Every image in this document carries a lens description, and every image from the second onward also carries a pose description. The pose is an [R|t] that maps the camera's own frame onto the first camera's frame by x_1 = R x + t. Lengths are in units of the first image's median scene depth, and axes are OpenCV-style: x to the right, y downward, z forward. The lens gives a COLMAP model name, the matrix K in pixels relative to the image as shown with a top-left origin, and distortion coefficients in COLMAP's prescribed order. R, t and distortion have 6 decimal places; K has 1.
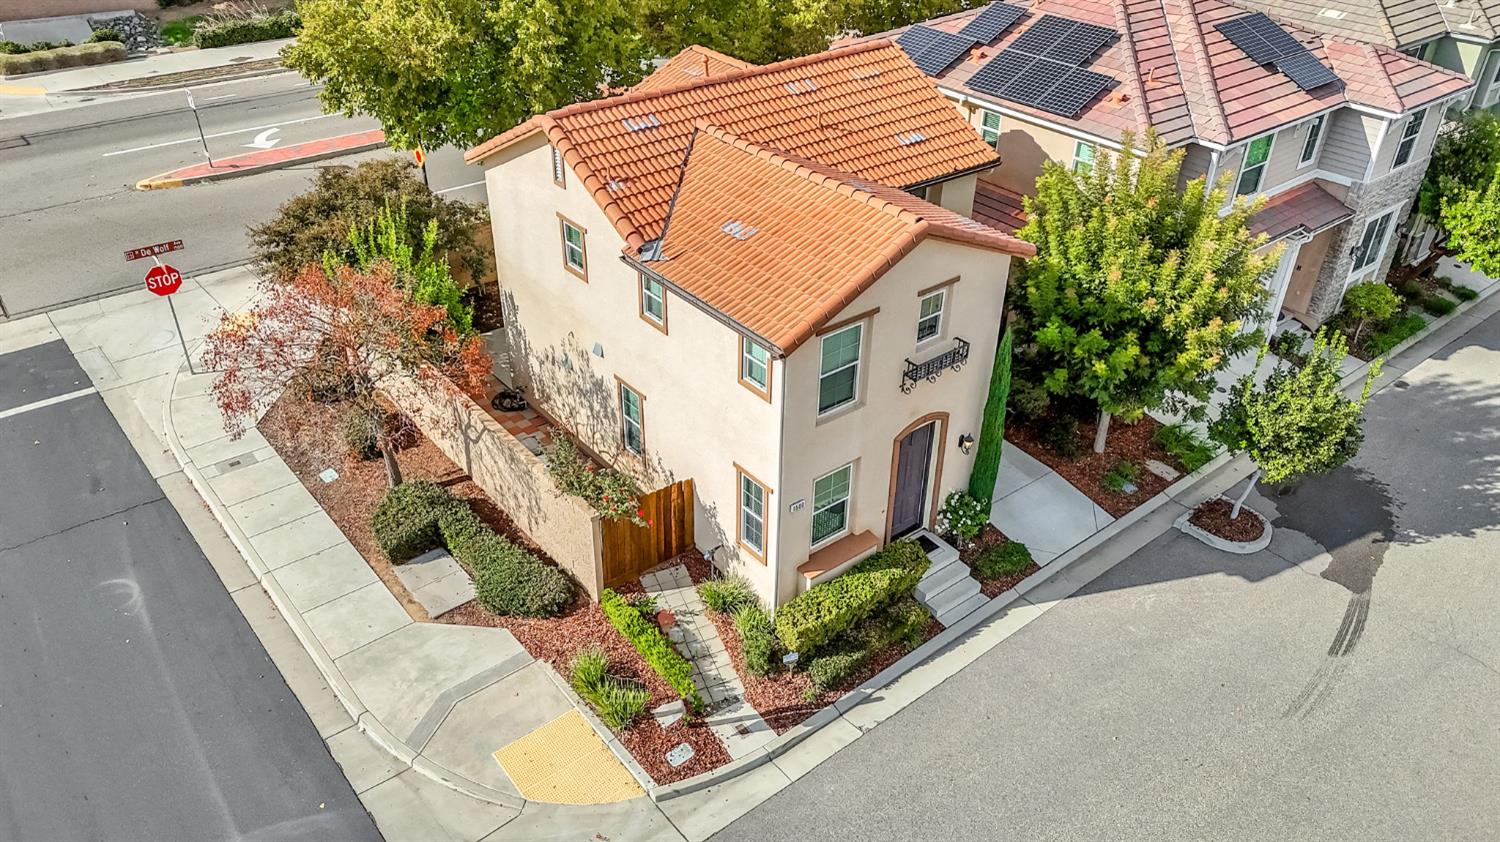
lens RADIAL K [[1090.2, 0, 748.4], [0, 1090.2, 426.8], [0, 0, 1]] dist [0.008252, -0.006090]
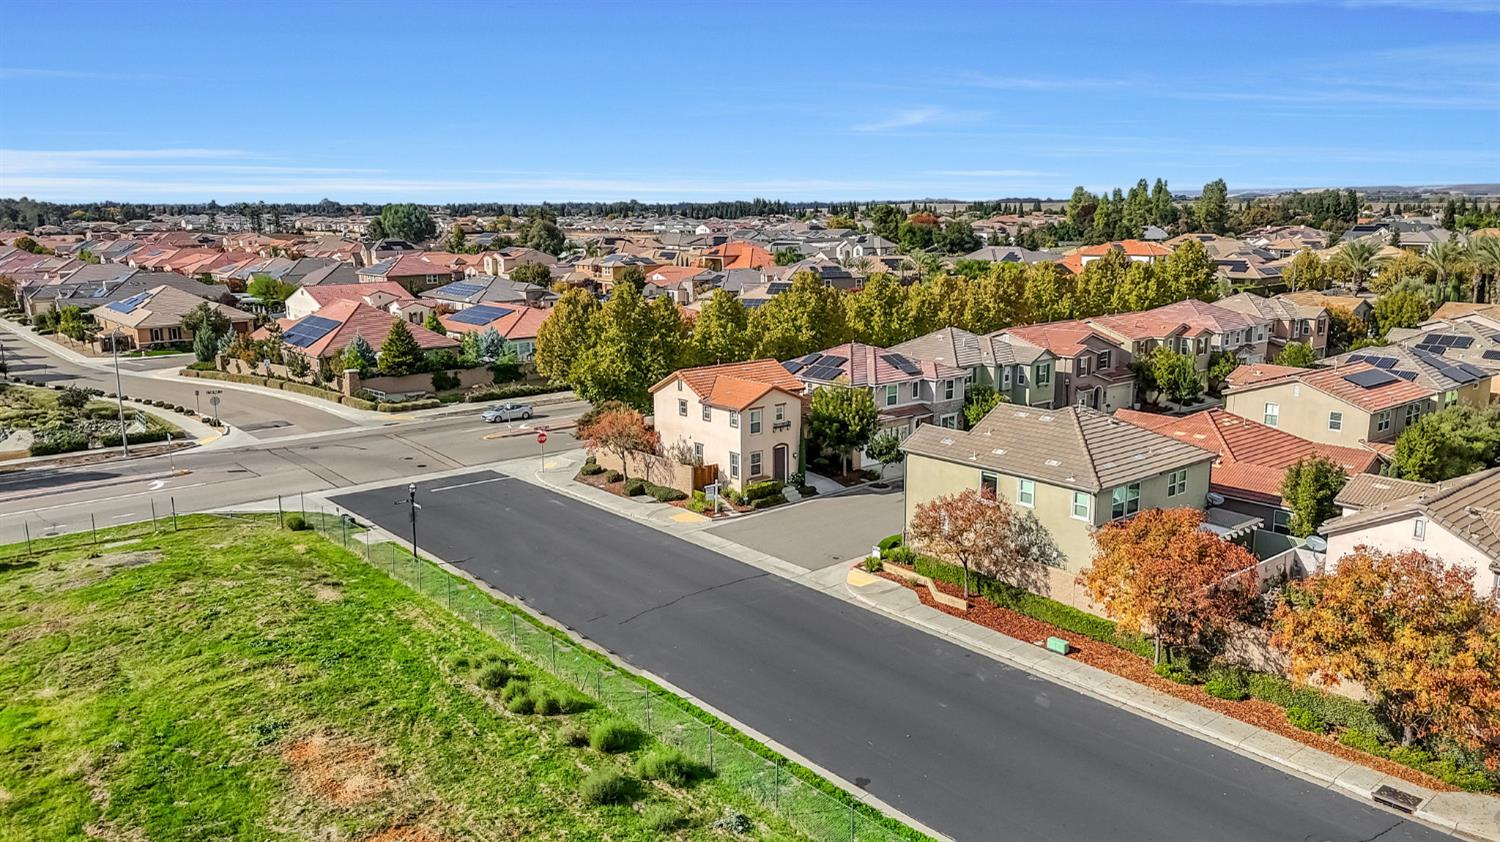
lens RADIAL K [[1090.2, 0, 750.2], [0, 1090.2, 419.9], [0, 0, 1]] dist [0.008252, -0.006090]
pose [[0.999612, -0.022026, 0.017058, -0.002362], [0.026933, 0.920568, -0.389652, 1.335966], [-0.007120, 0.389960, 0.920804, -2.392329]]
